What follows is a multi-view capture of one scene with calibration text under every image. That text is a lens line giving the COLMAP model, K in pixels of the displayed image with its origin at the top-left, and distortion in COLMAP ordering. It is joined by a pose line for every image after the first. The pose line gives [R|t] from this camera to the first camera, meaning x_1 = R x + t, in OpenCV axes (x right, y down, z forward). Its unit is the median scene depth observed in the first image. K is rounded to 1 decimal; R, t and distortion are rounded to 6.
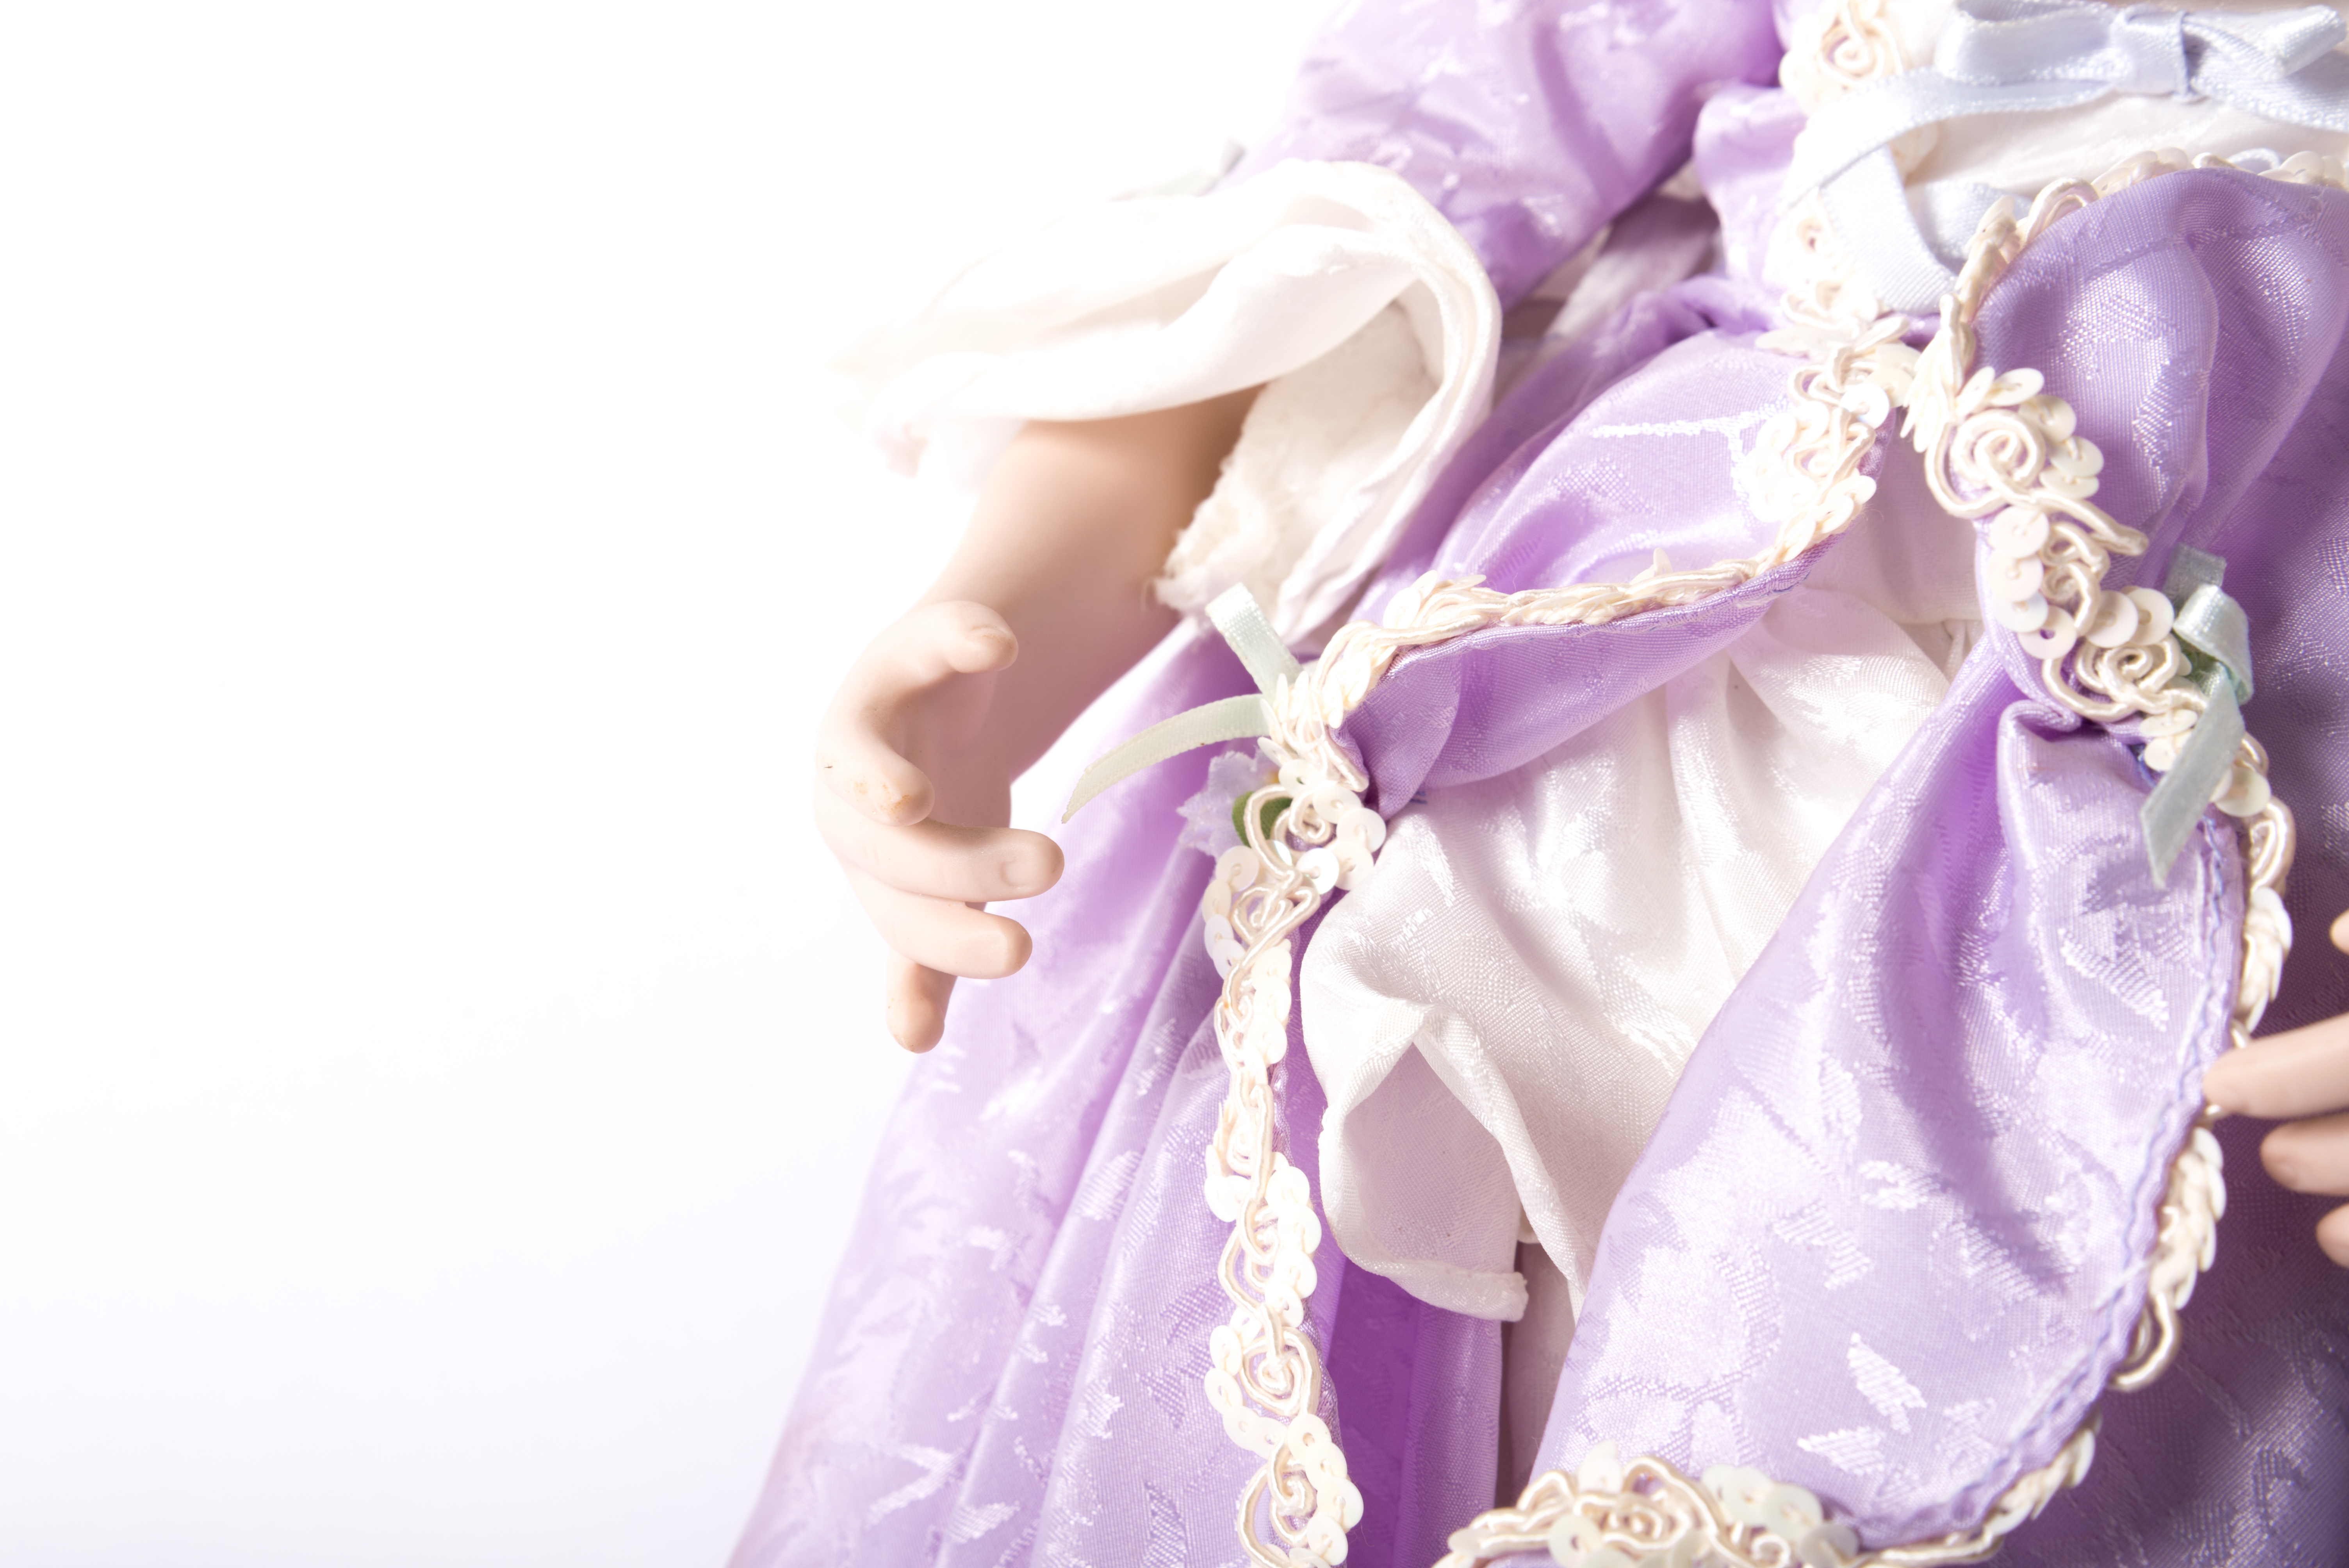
lens RADIAL K [[3869.5, 0, 1172.1], [0, 3869.5, 826.2], [0, 0, 1]] dist [0.008777, 0.156990]
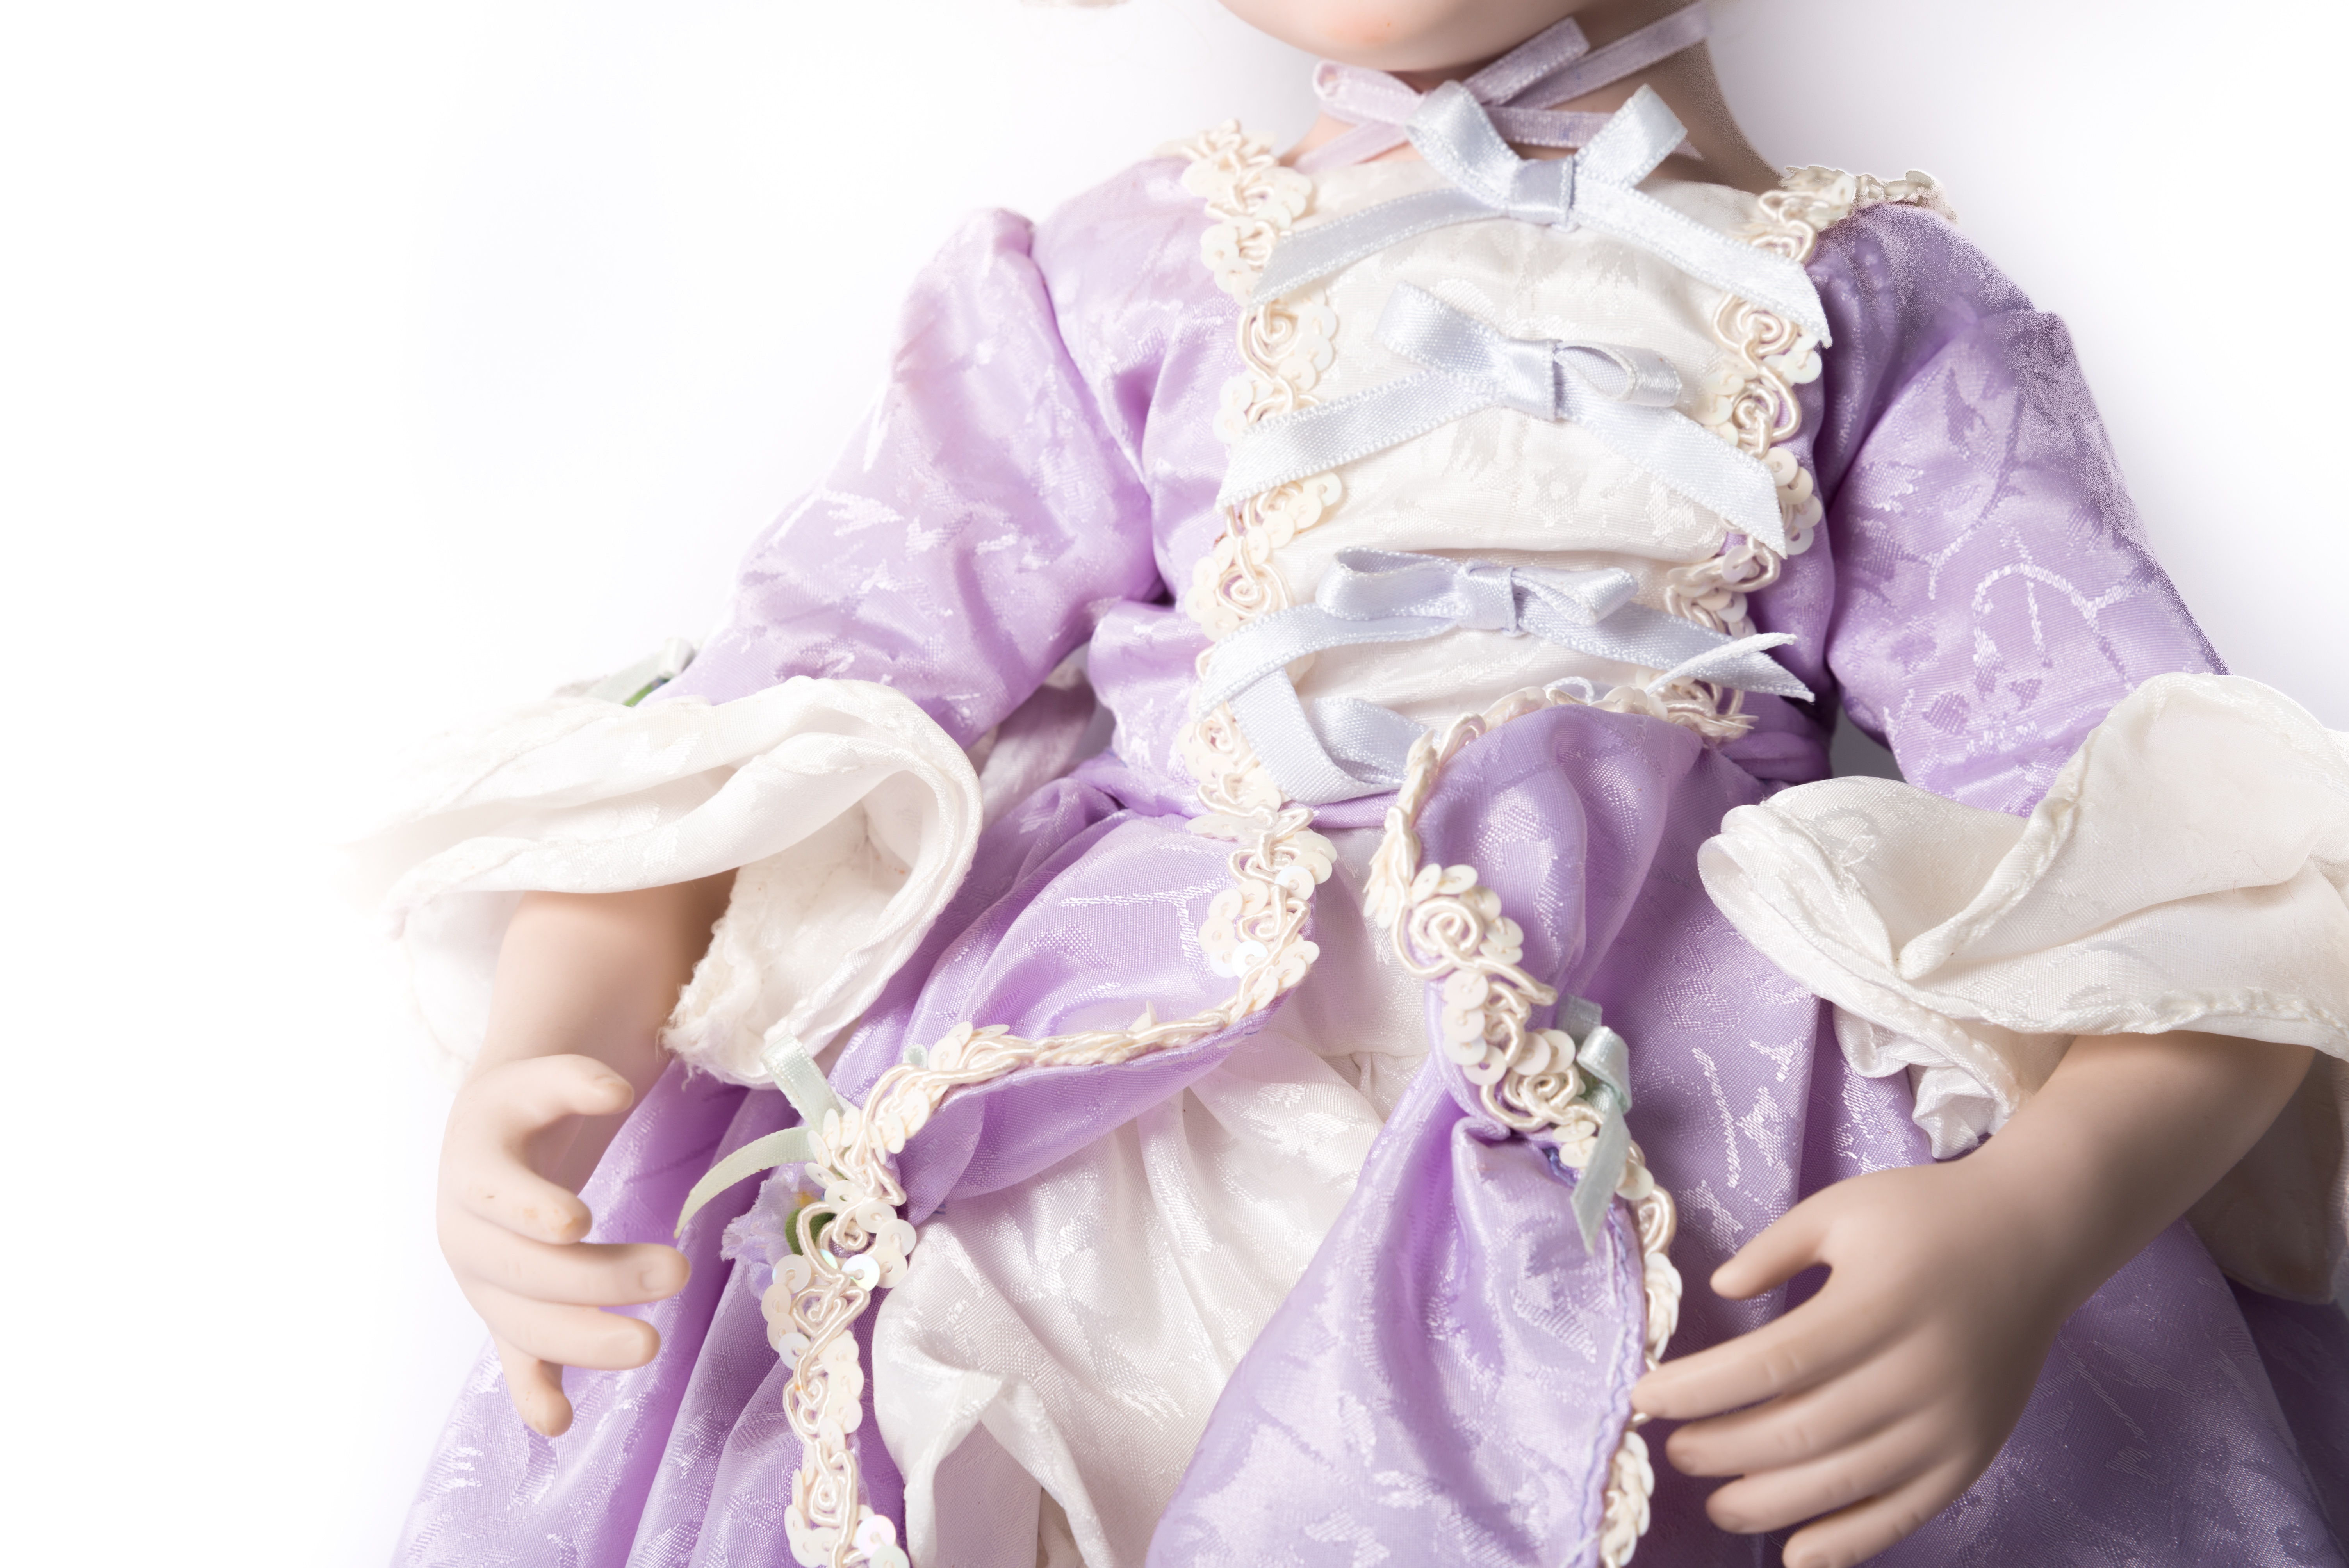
lens RADIAL K [[4917.2, 0, 1170.8], [0, 4917.2, 846.4], [0, 0, 1]] dist [-0.009972, 0.188136]
pose [[0.960594, -0.010816, 0.277746, -0.307796], [0.034738, 0.996080, -0.081351, 0.007446], [-0.275777, 0.087794, 0.957204, -0.521088]]
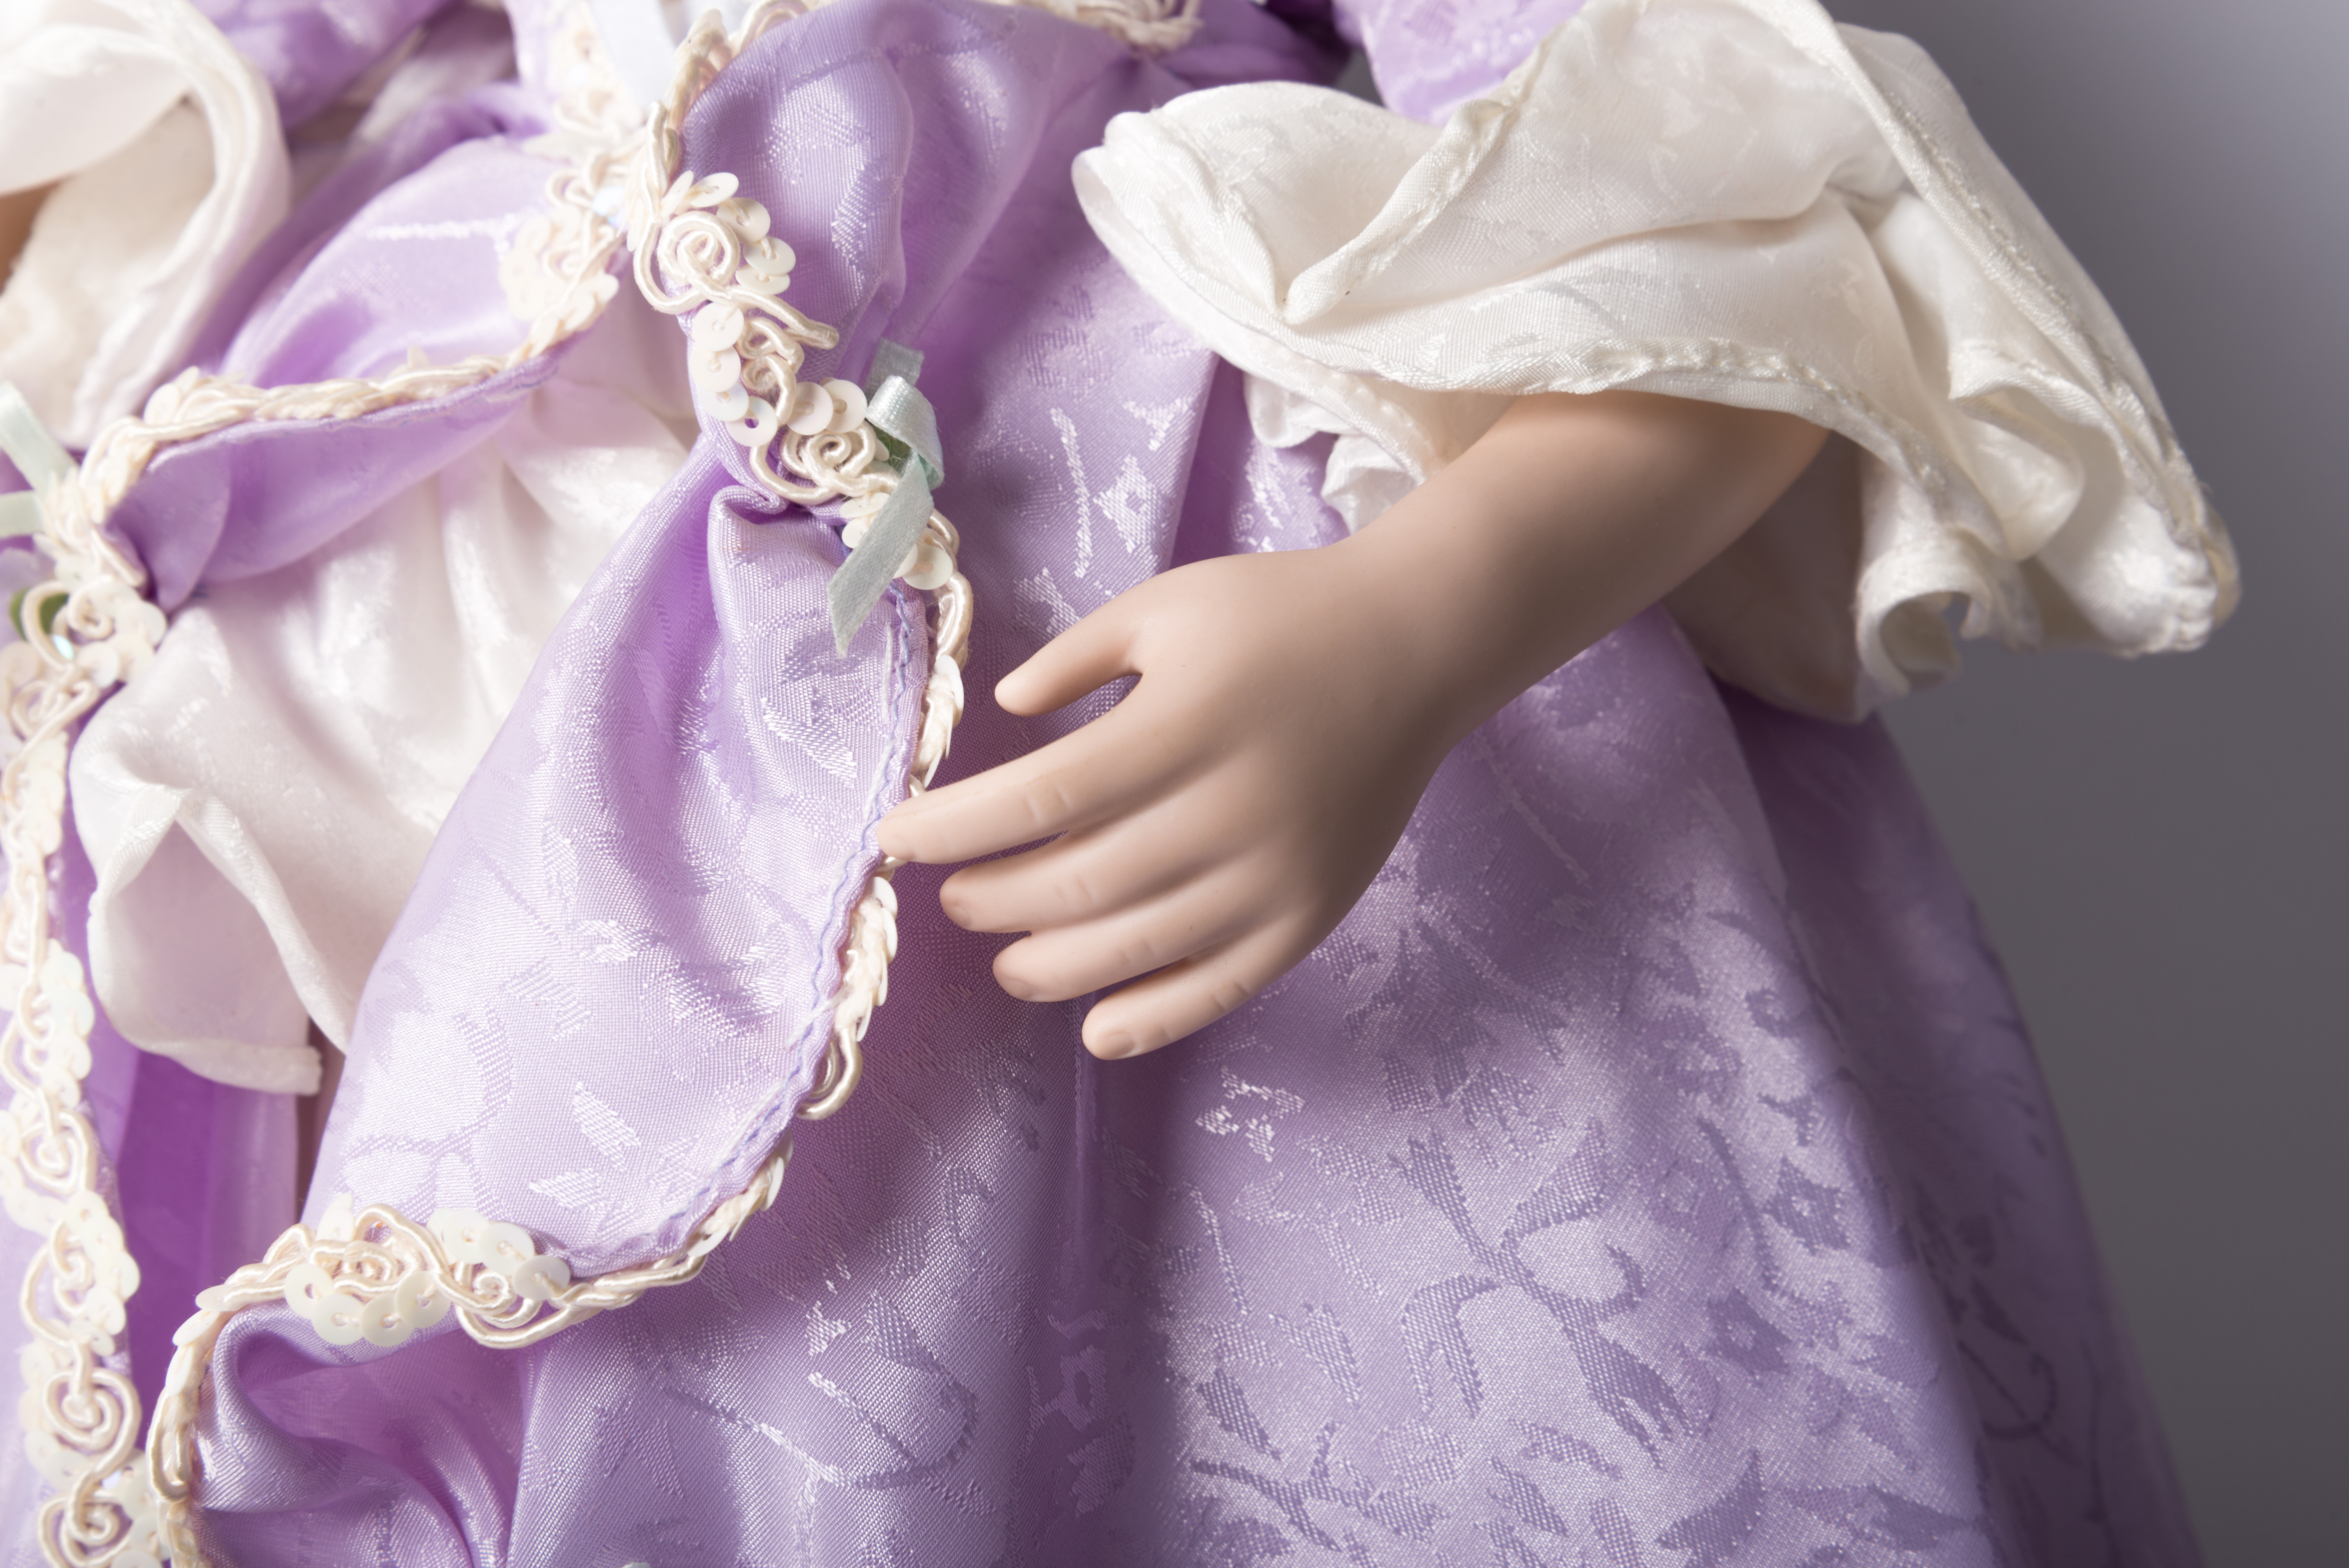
lens RADIAL K [[3869.5, 0, 1172.1], [0, 3869.5, 826.2], [0, 0, 1]] dist [0.008777, 0.156990]
pose [[0.973536, -0.031380, 0.226368, 0.085172], [0.020805, 0.998585, 0.048950, 0.010545], [-0.227584, -0.042945, 0.972811, -0.063590]]
